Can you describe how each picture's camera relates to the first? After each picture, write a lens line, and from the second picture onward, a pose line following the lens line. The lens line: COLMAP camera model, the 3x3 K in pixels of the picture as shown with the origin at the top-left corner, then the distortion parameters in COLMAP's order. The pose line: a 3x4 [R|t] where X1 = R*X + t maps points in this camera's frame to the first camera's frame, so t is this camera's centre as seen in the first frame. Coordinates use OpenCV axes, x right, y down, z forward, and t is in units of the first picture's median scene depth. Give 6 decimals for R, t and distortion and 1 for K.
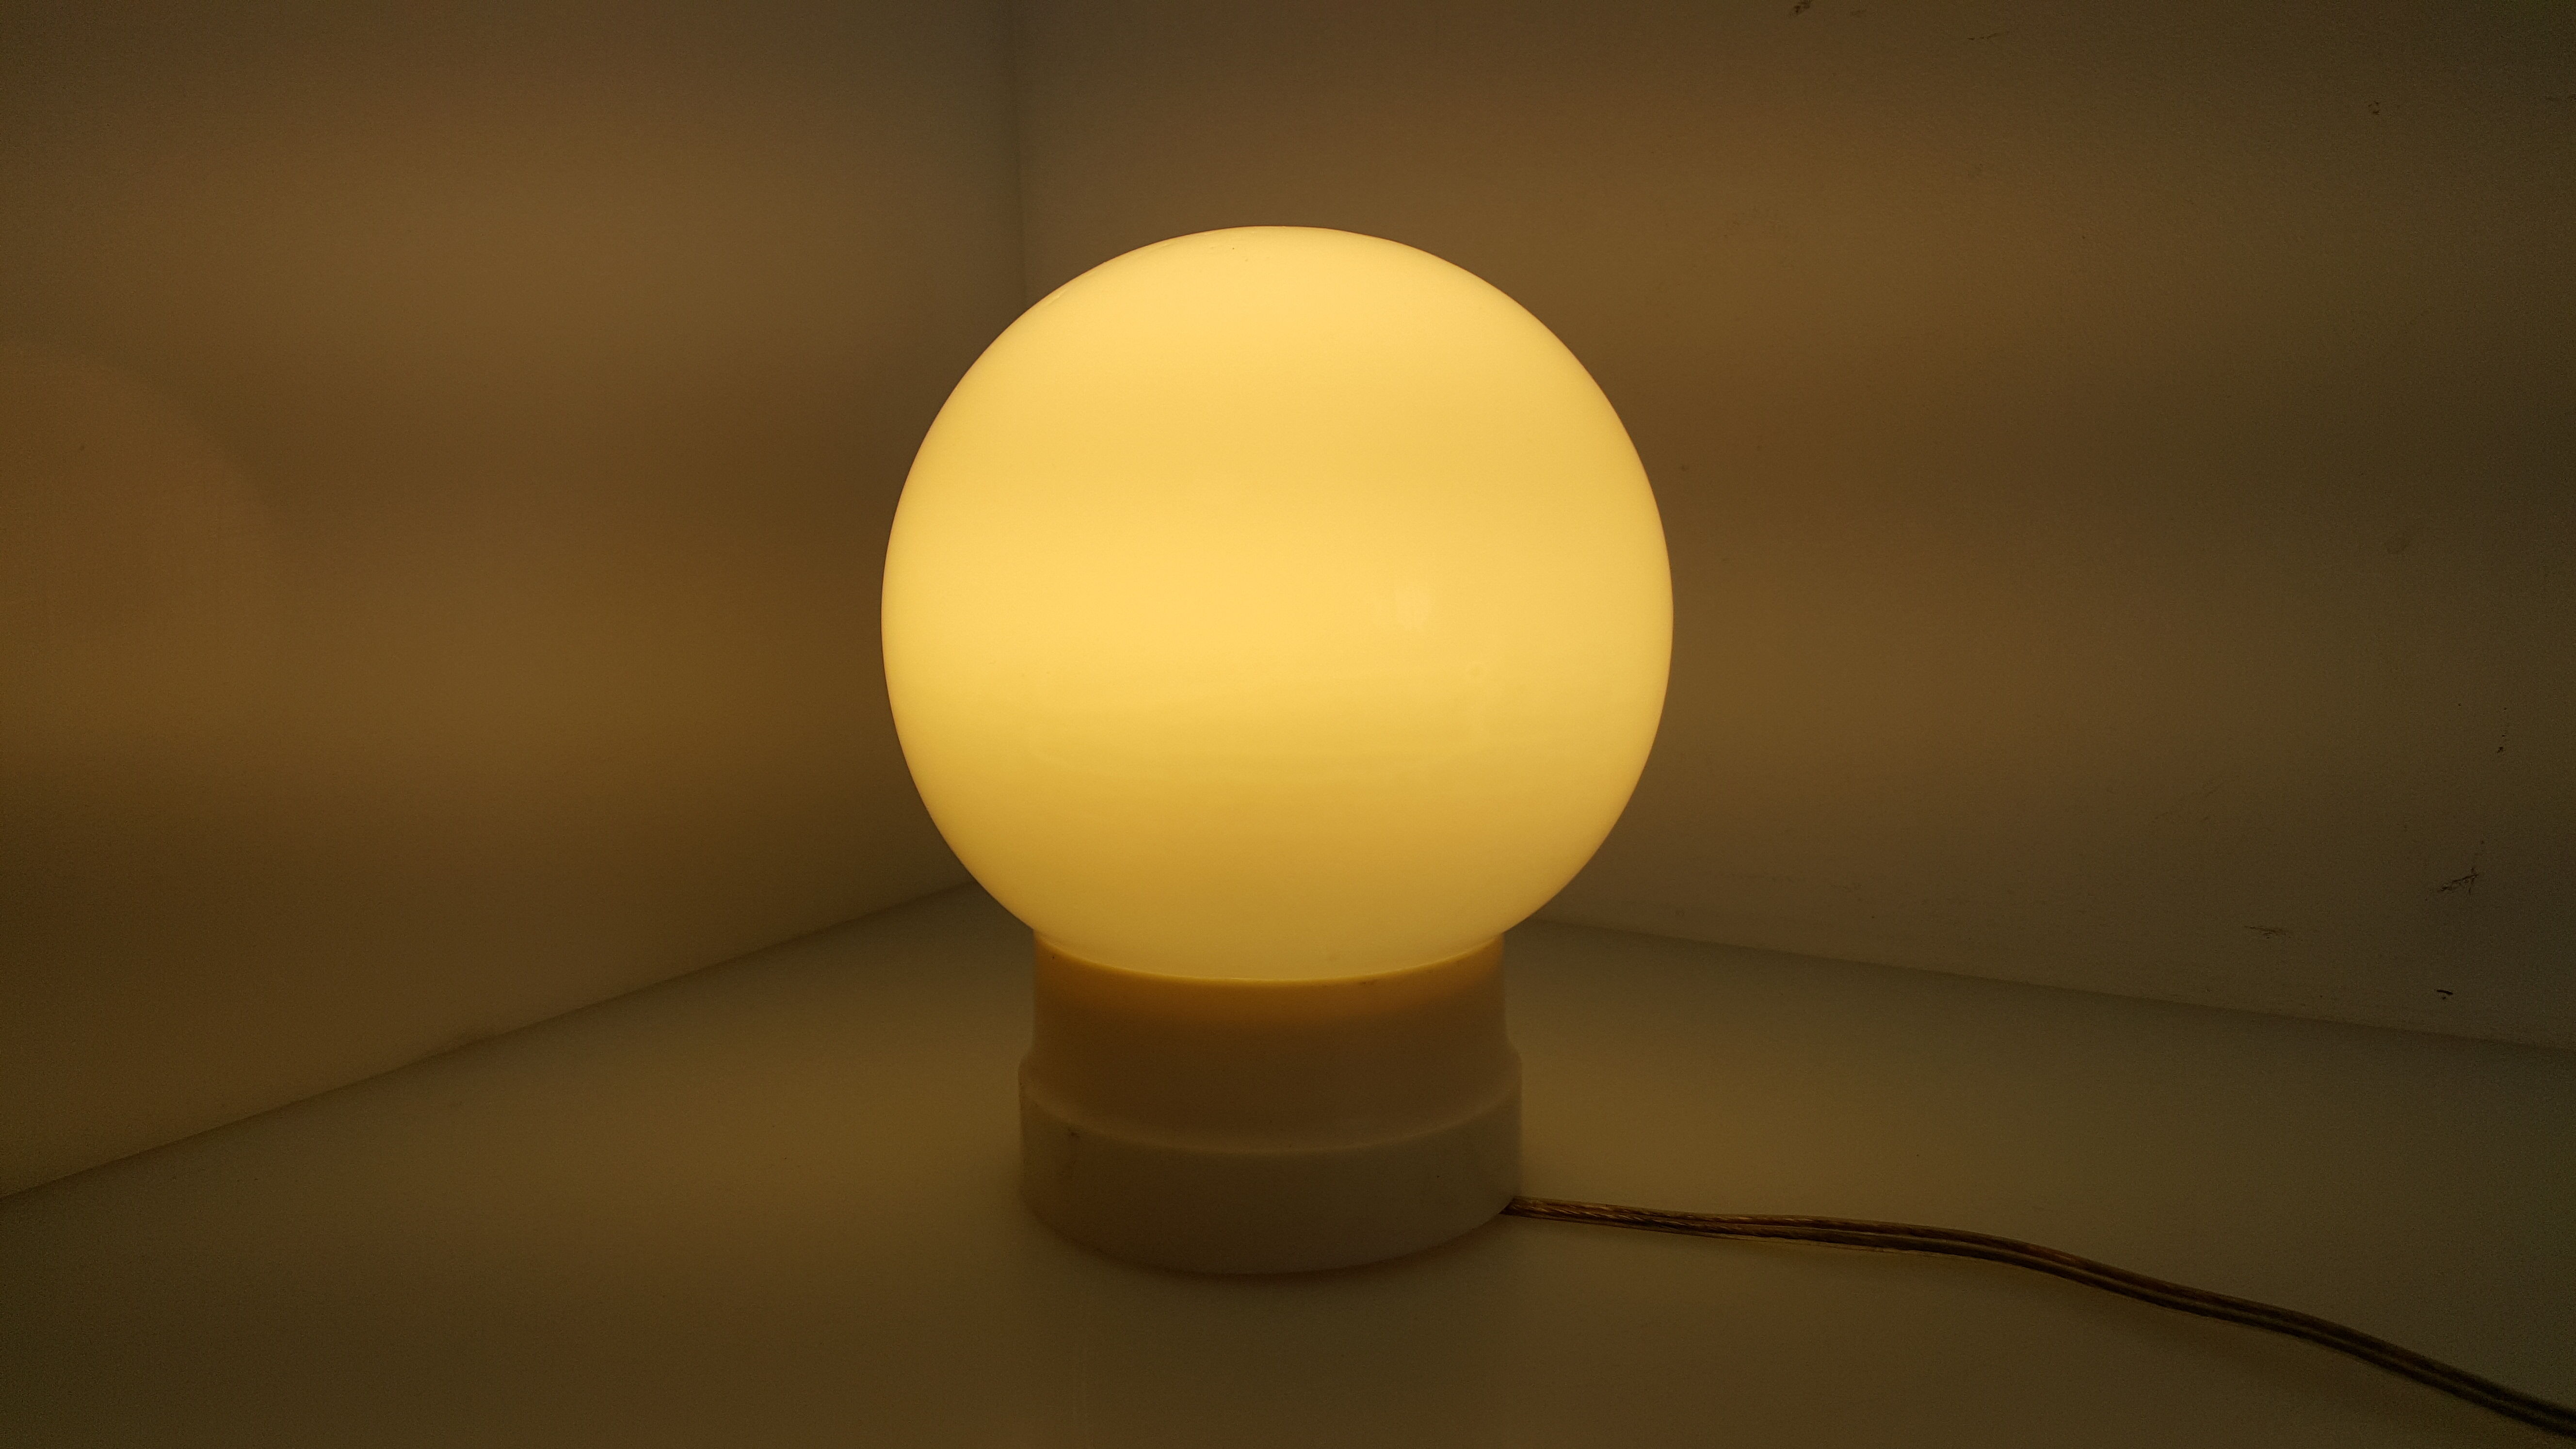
lens RADIAL K [[1948.2, 0, 1296.9], [0, 1948.2, 715.3], [0, 0, 1]] dist [-0.048465, 0.005437]
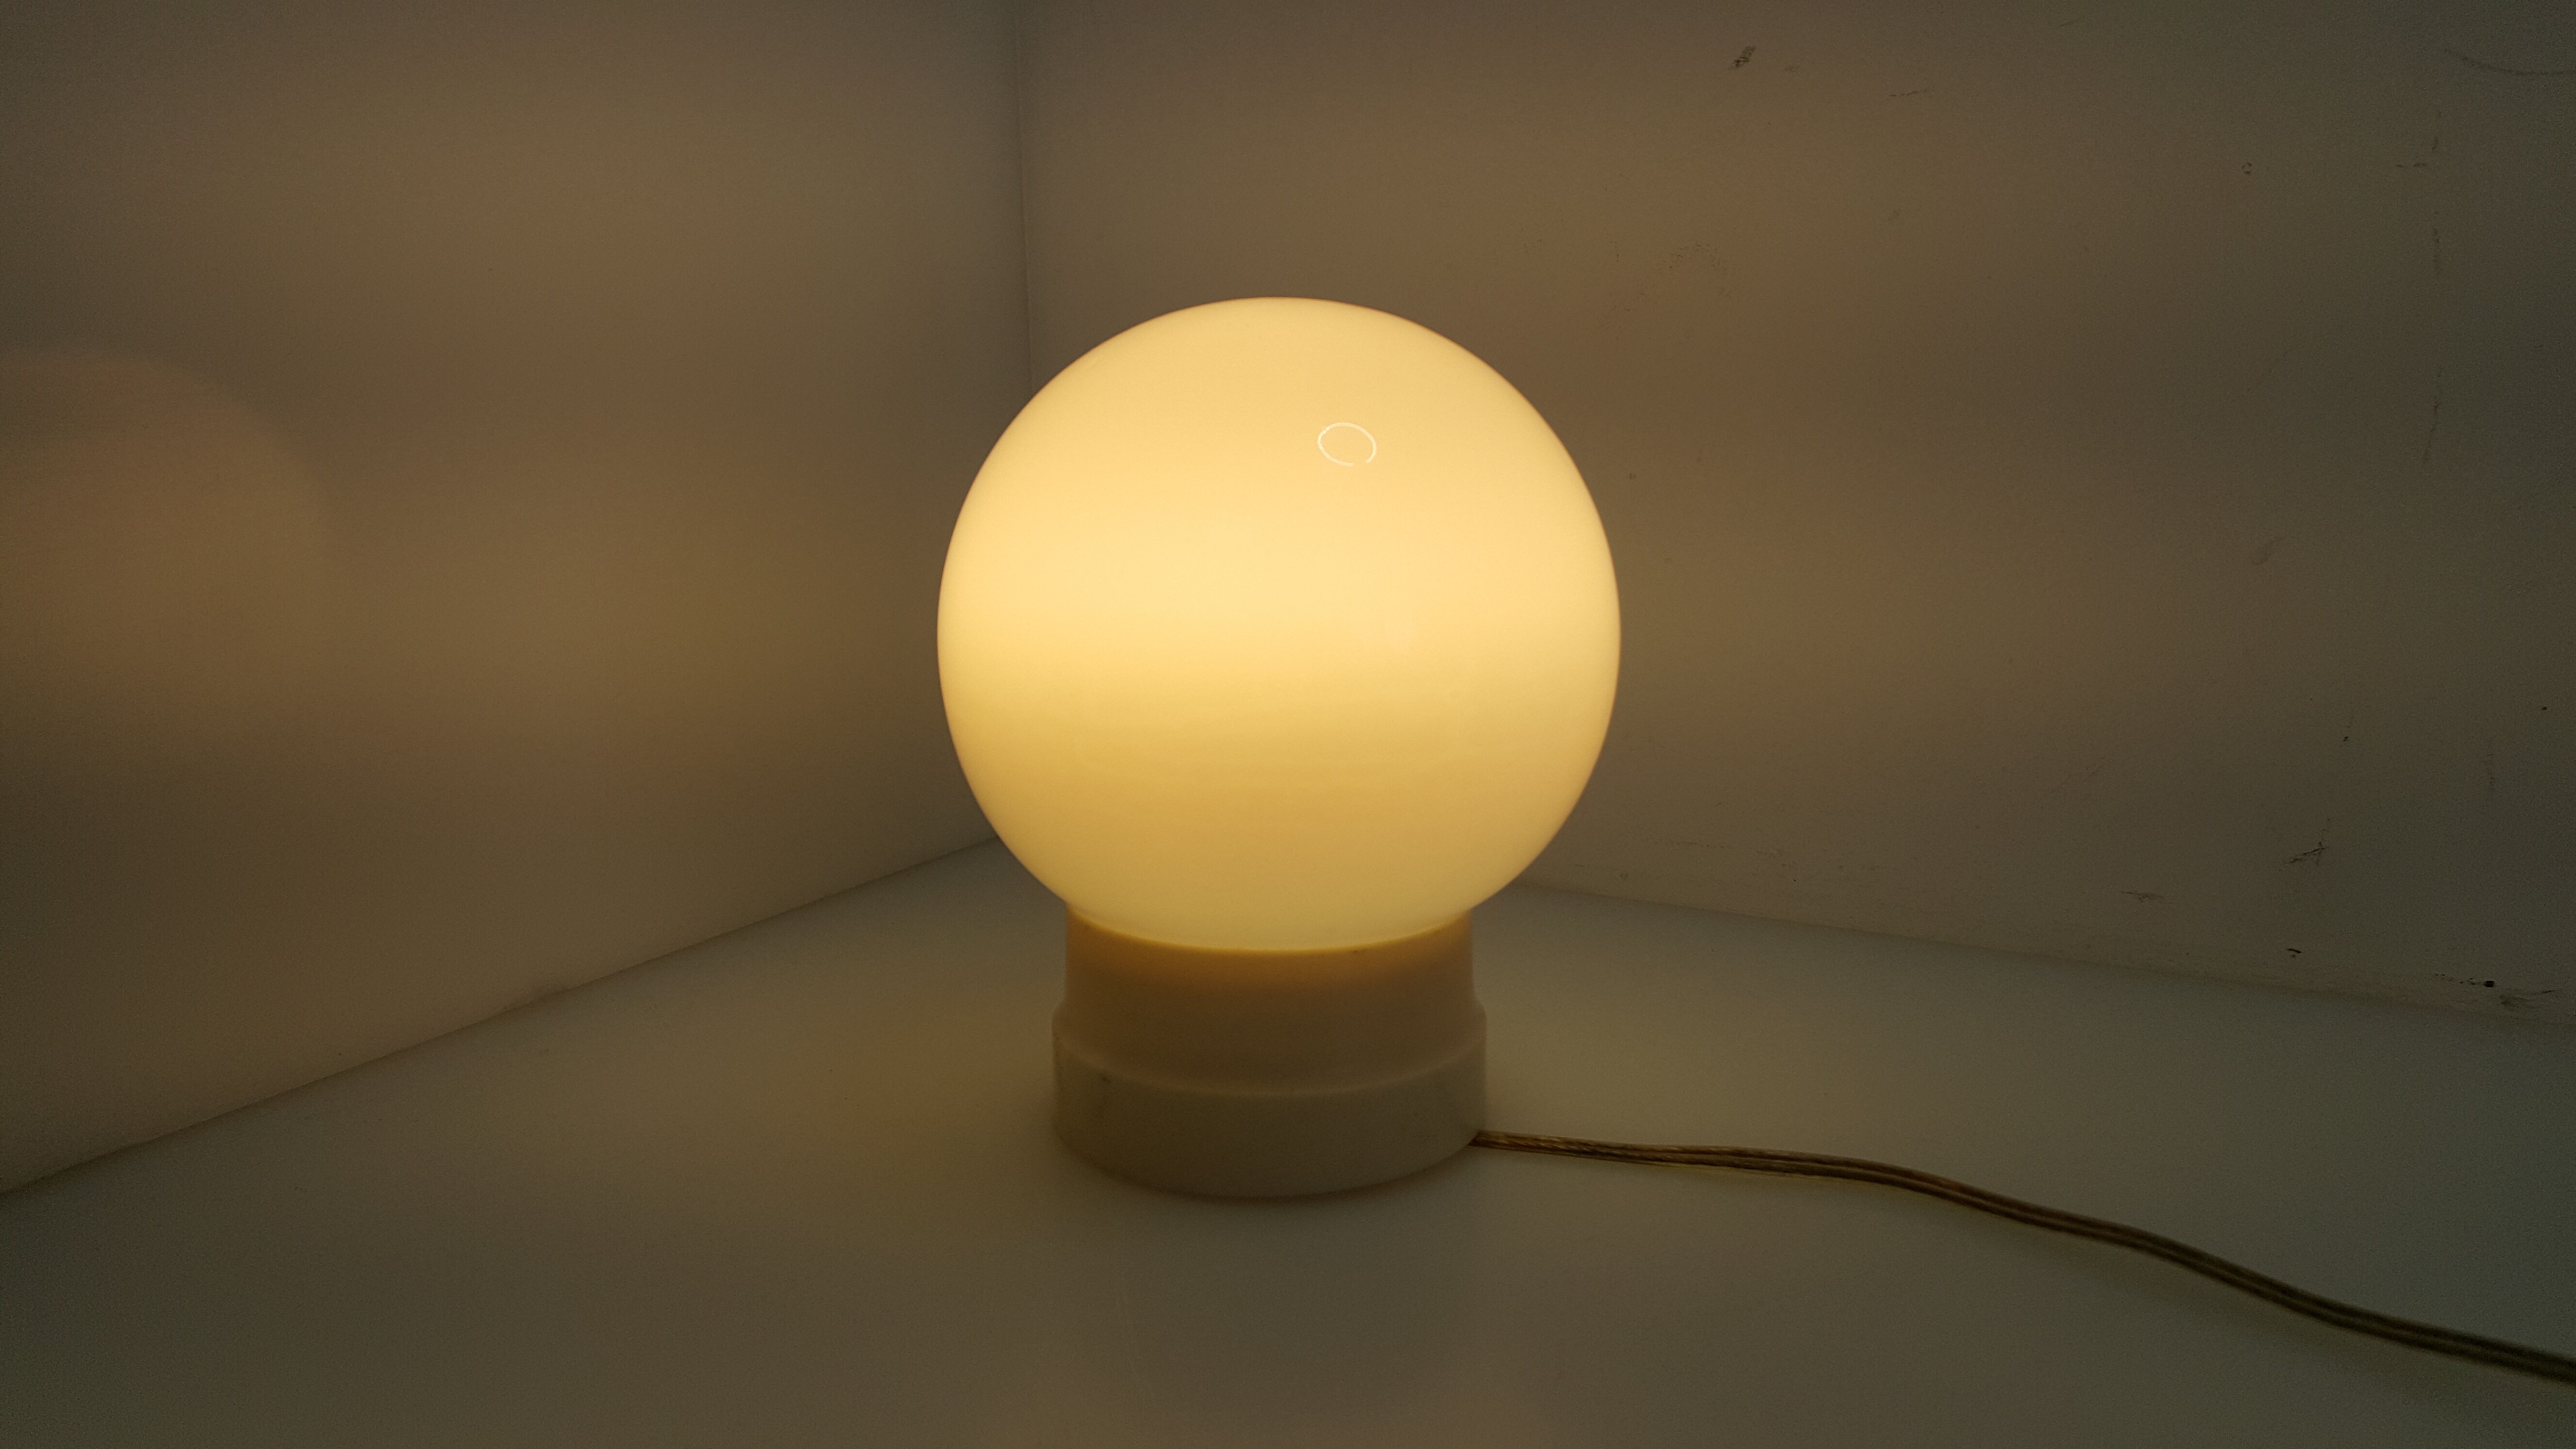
lens RADIAL K [[1948.2, 0, 1269.1], [0, 1948.2, 714.8], [0, 0, 1]] dist [-0.048465, 0.005437]
pose [[0.999947, 0.000692, 0.010290, -0.028749], [-0.001080, 0.999285, 0.037802, -0.049248], [-0.010256, -0.037811, 0.999232, -0.168674]]
